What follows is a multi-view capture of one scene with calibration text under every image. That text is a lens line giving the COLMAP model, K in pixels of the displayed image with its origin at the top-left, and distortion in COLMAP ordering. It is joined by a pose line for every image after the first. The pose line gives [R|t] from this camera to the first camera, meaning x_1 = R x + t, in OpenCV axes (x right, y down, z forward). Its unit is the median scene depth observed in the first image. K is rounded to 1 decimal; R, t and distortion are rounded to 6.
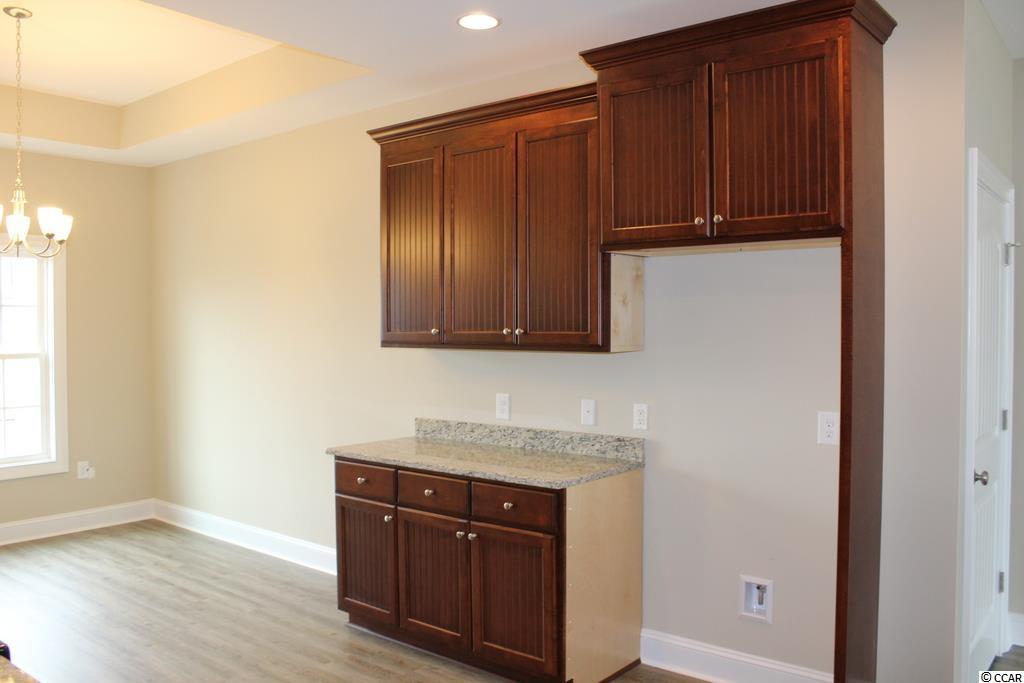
lens RADIAL K [[851.0, 0, 517.7], [0, 851.0, 346.1], [0, 0, 1]] dist [-0.161406, 0.130715]
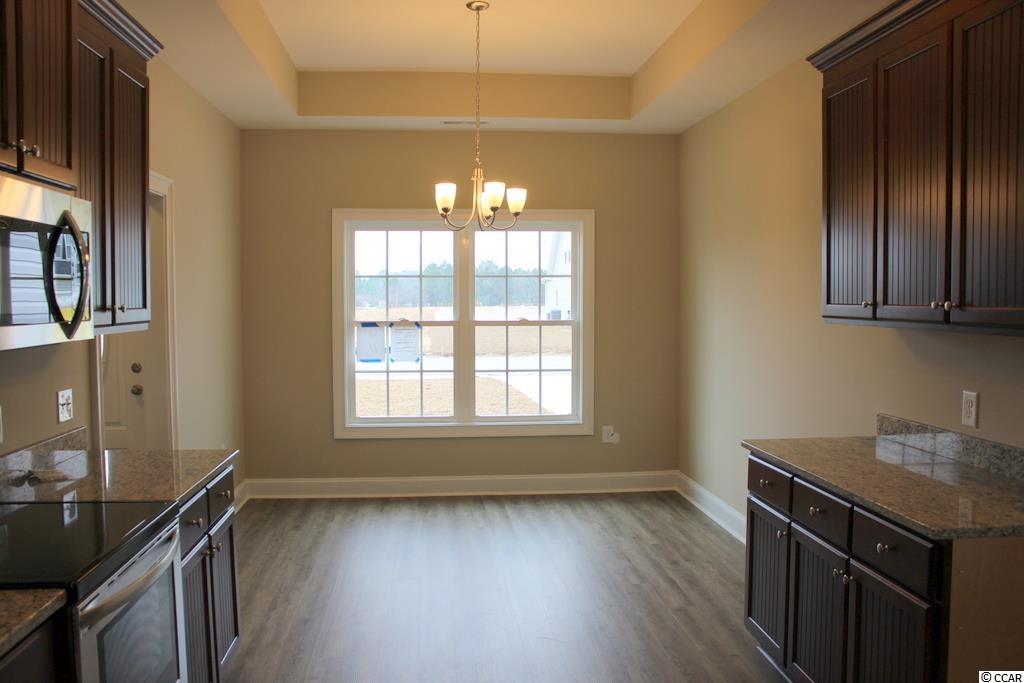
lens RADIAL K [[851.0, 0, 506.2], [0, 851.0, 340.3], [0, 0, 1]] dist [-0.161406, 0.130715]
pose [[0.689965, 0.037877, -0.722851, 0.199516], [-0.018339, 0.999224, 0.034854, -0.003911], [0.723610, -0.010791, 0.690125, 0.221827]]
